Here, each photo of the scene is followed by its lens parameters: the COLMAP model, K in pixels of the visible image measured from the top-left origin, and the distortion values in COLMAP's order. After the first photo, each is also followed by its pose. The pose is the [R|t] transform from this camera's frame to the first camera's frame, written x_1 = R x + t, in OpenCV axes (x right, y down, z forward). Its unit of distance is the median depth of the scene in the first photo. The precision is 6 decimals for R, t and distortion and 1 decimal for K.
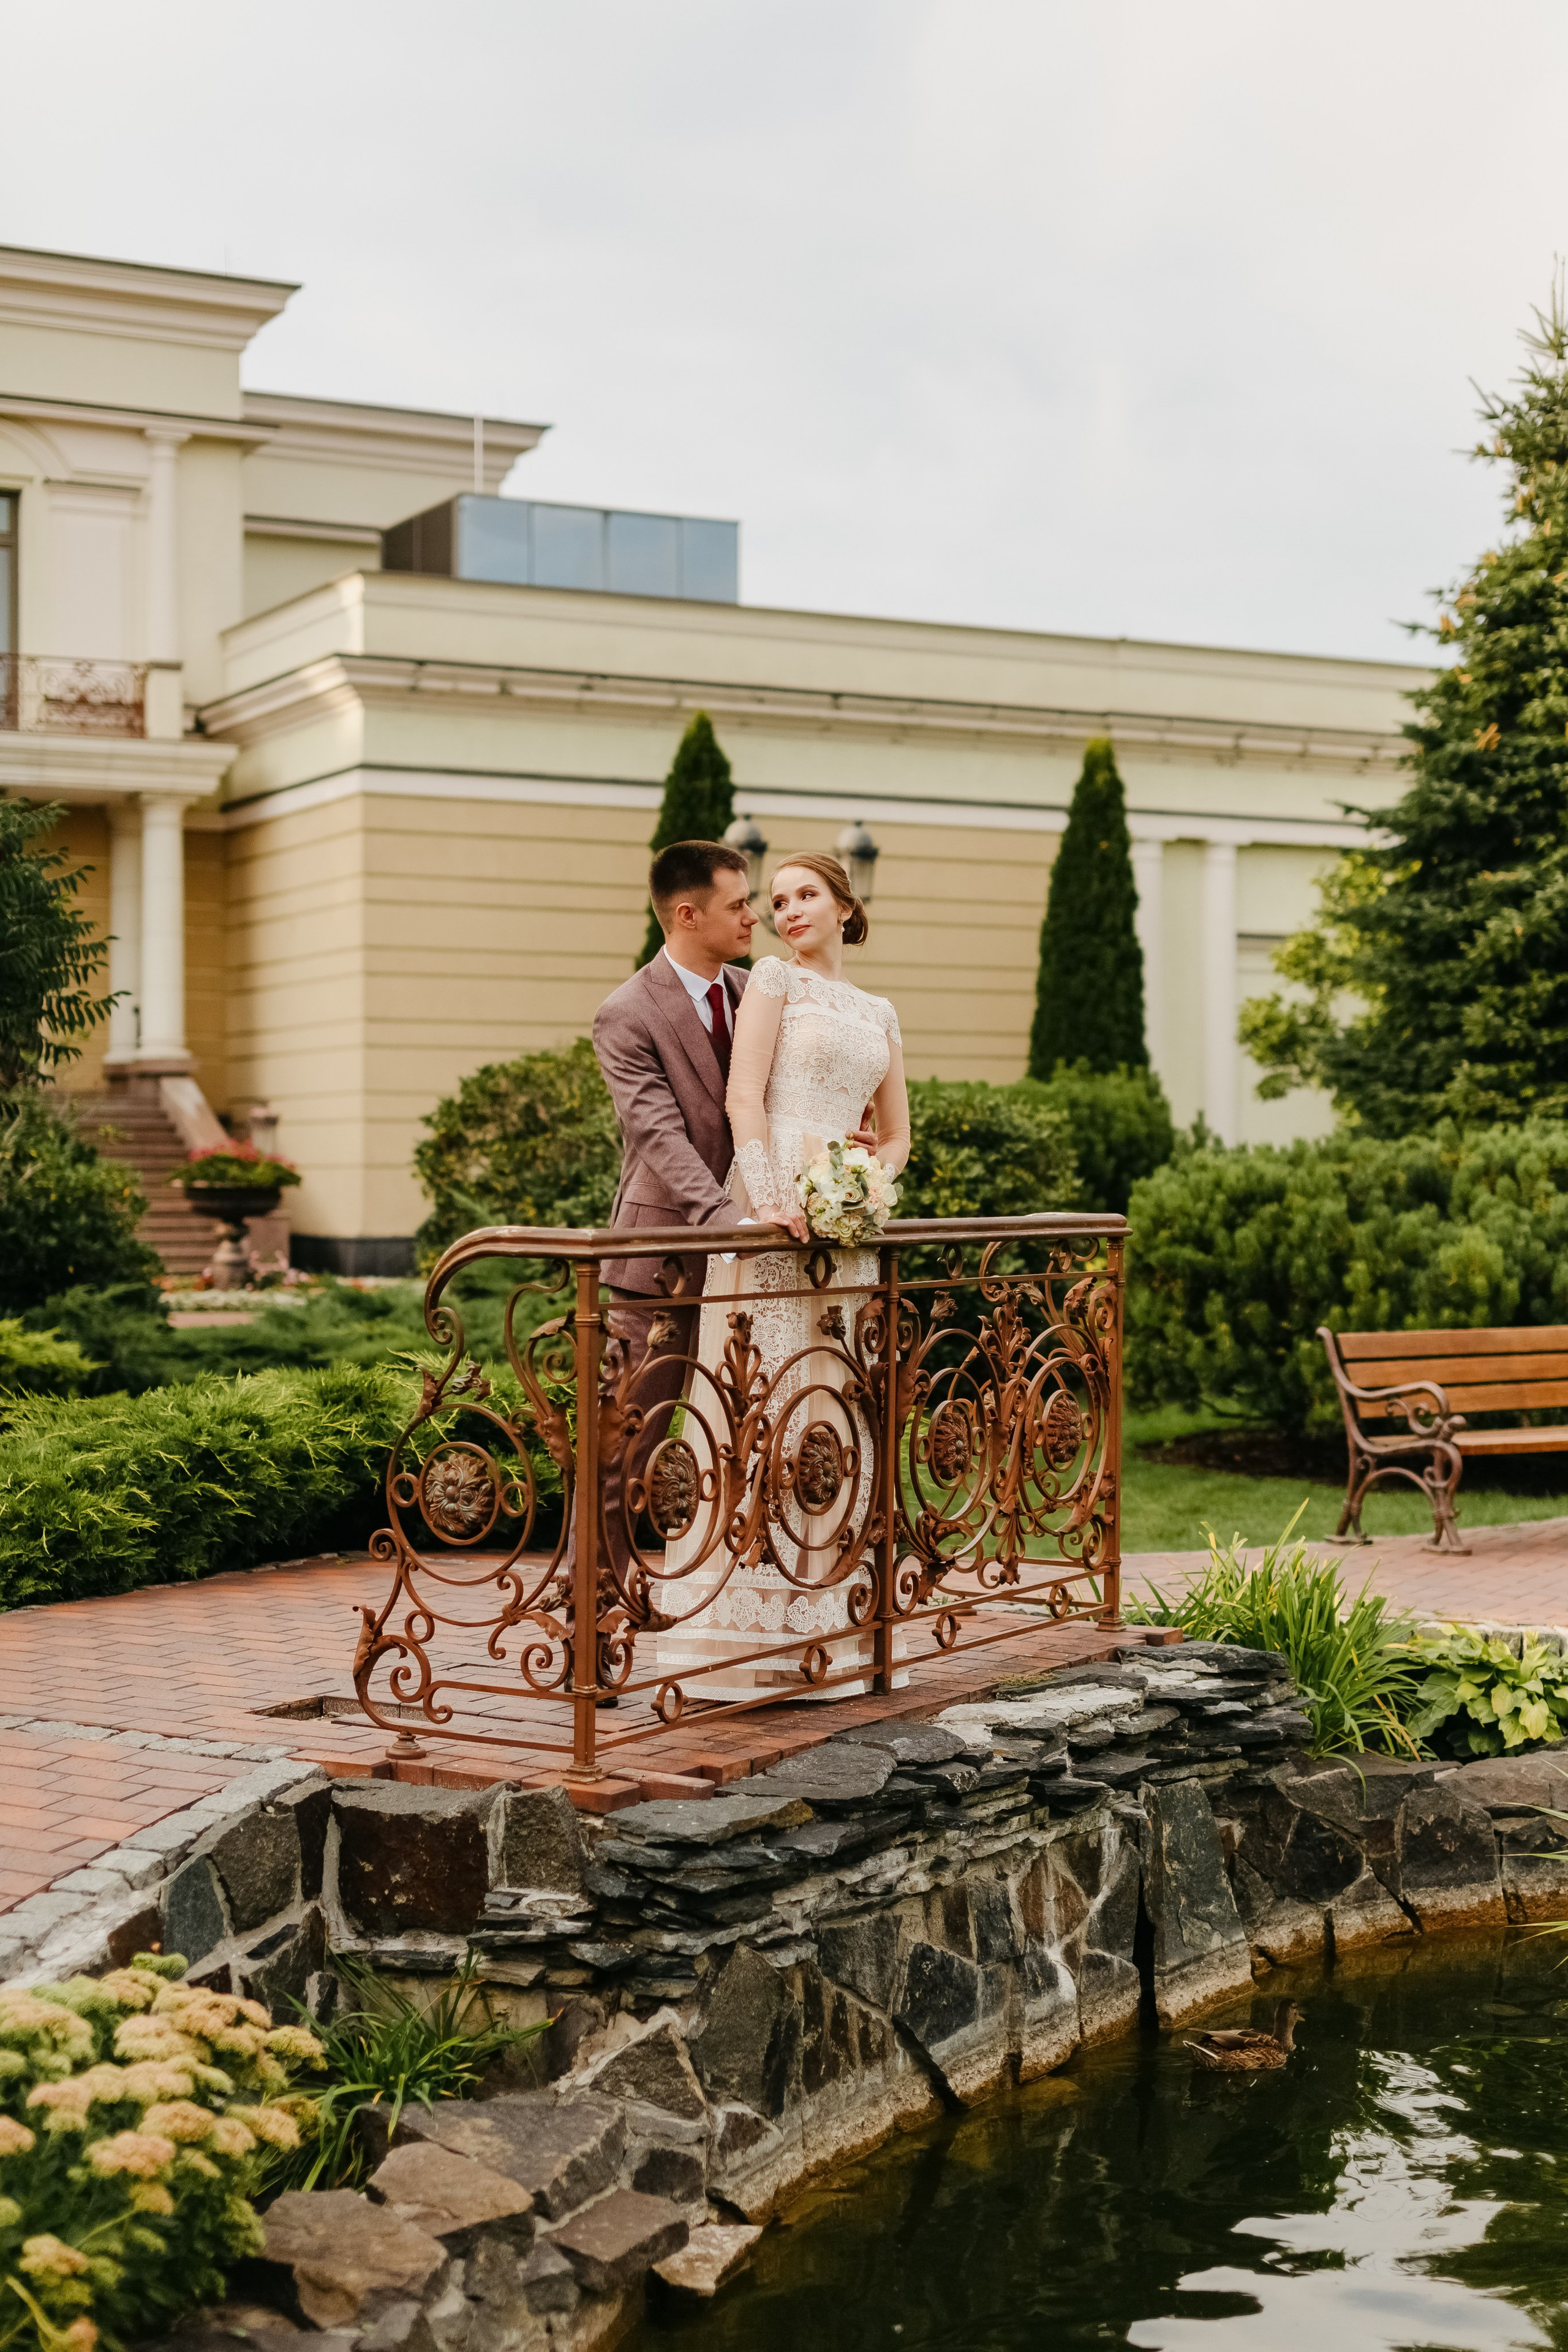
lens RADIAL K [[3159.7, 0, 784.6], [0, 3159.7, 1177.9], [0, 0, 1]] dist [0.002461, 0.000000]
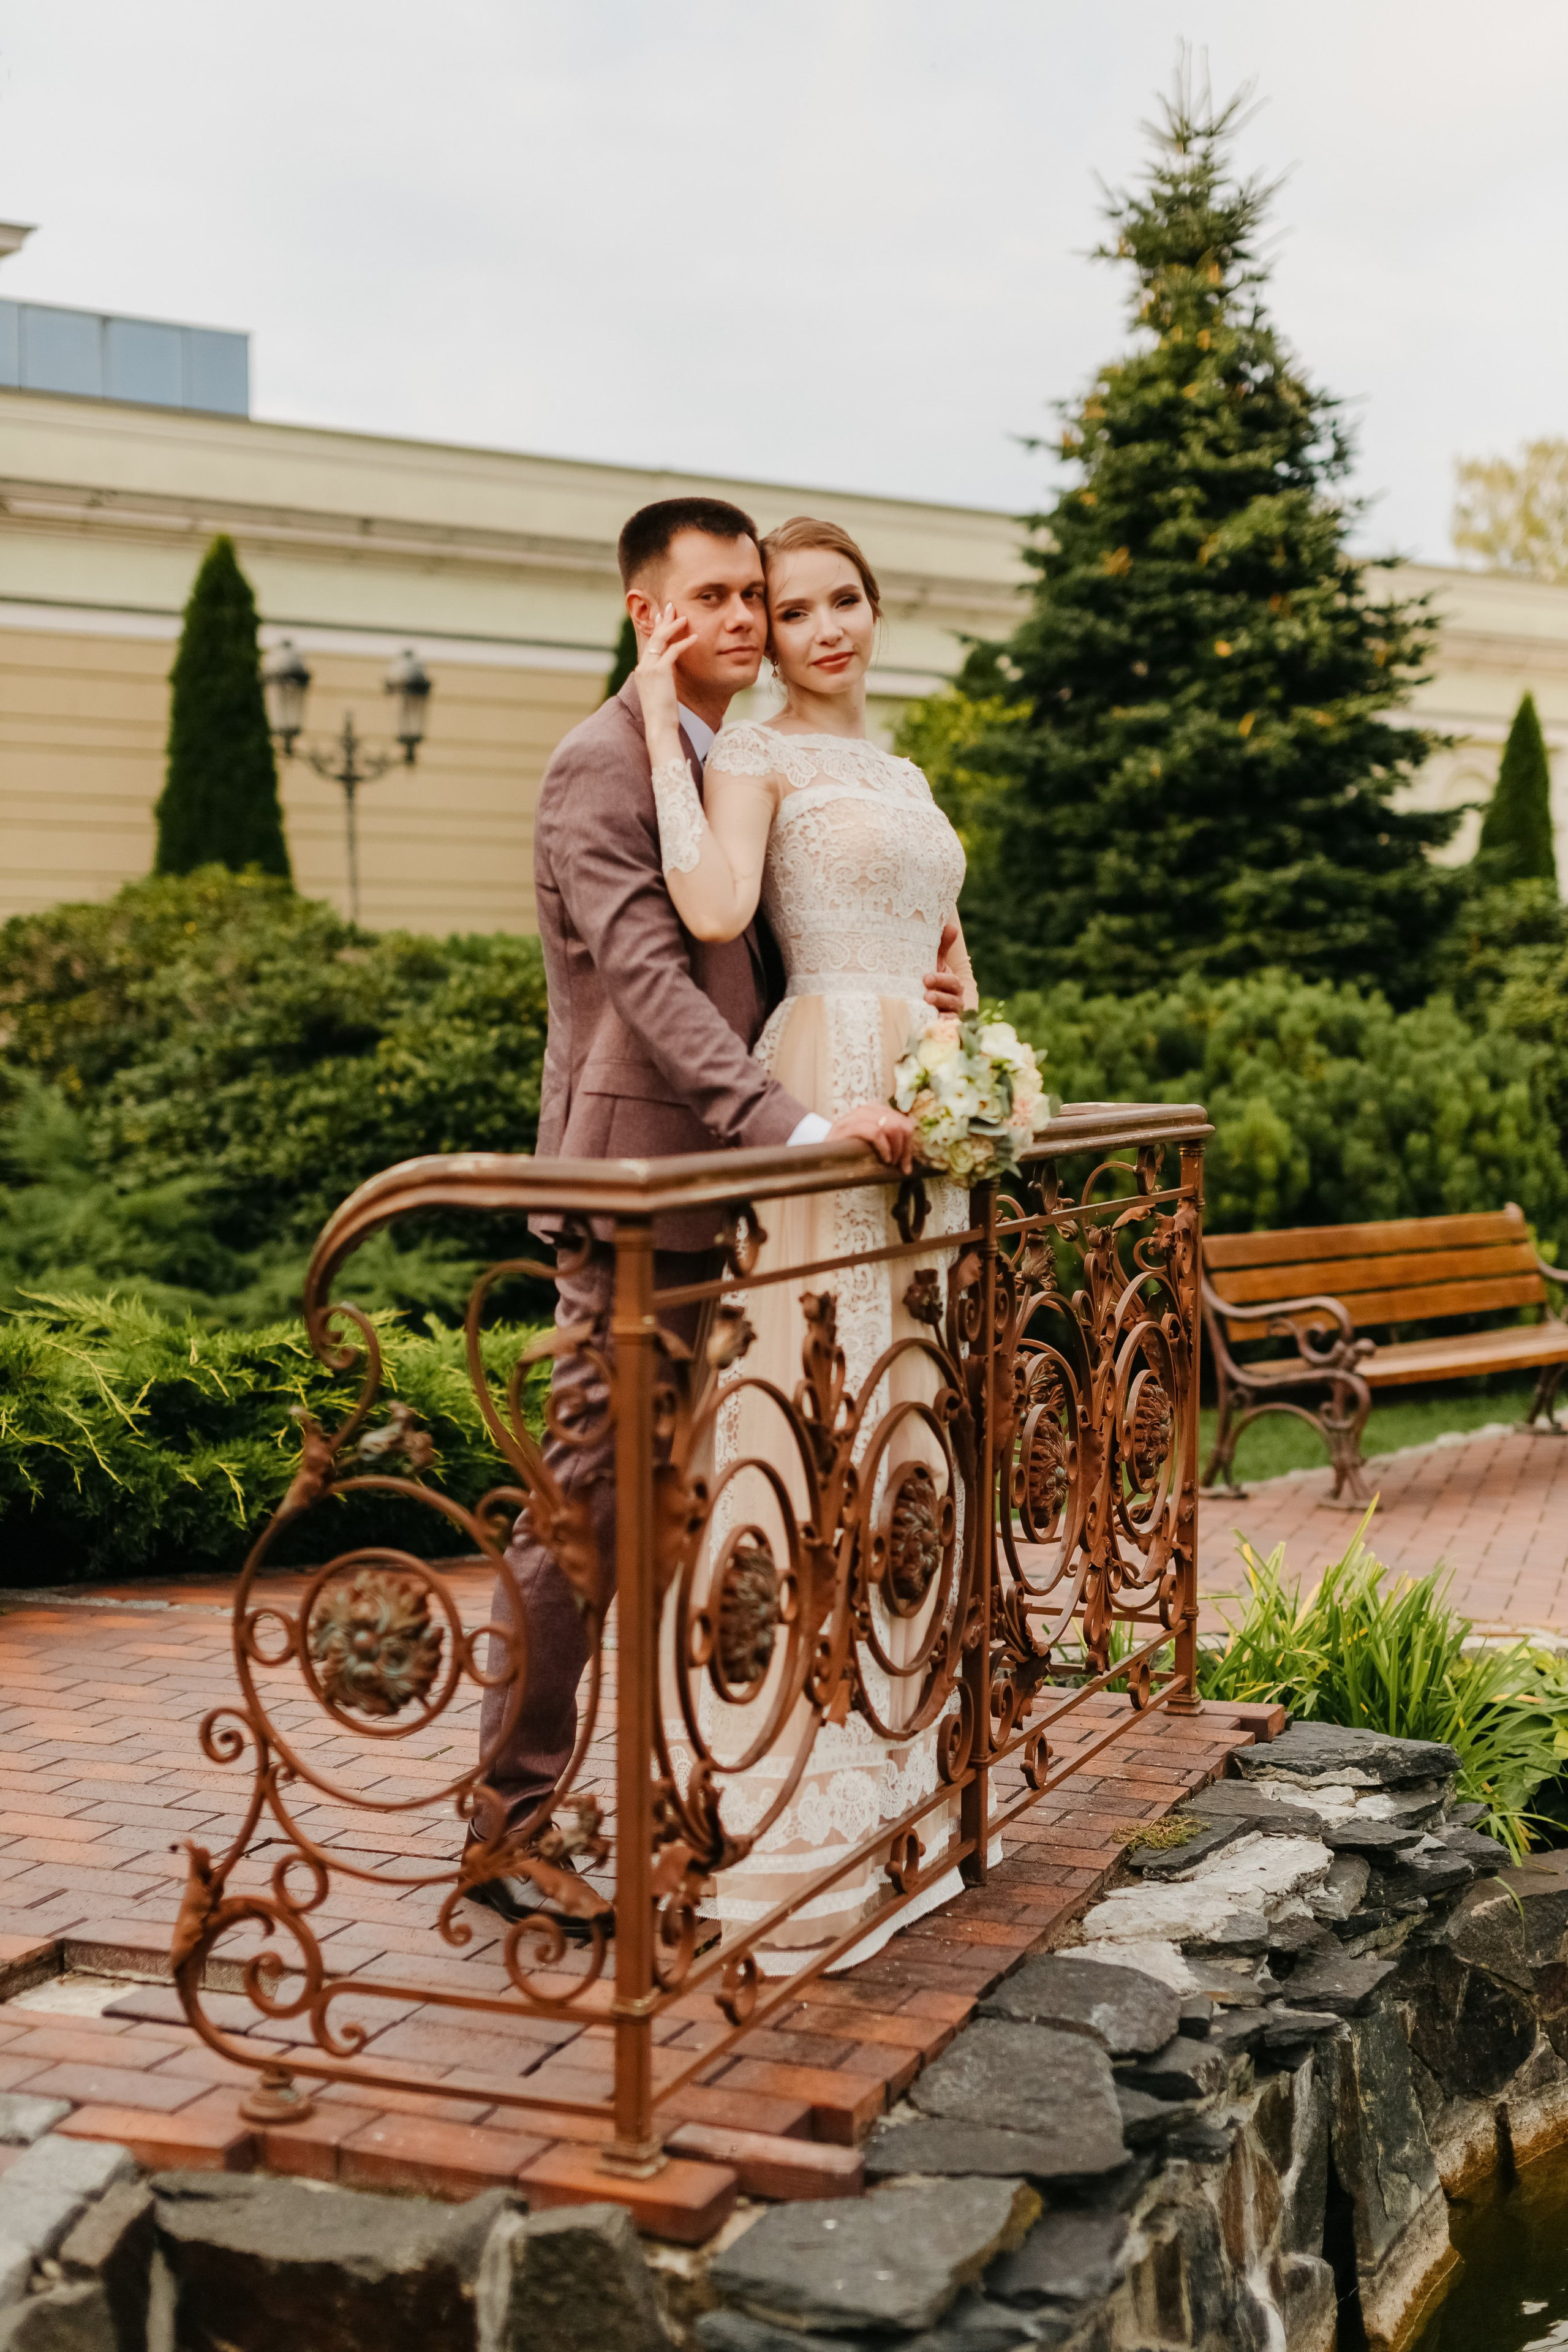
lens RADIAL K [[3159.7, 0, 782.5], [0, 3159.7, 1172.0], [0, 0, 1]] dist [0.002461, 0.000000]
pose [[0.986793, -0.012137, 0.161534, -0.092419], [0.005288, 0.999071, 0.042762, -0.003677], [-0.161903, -0.041343, 0.985940, 0.344992]]
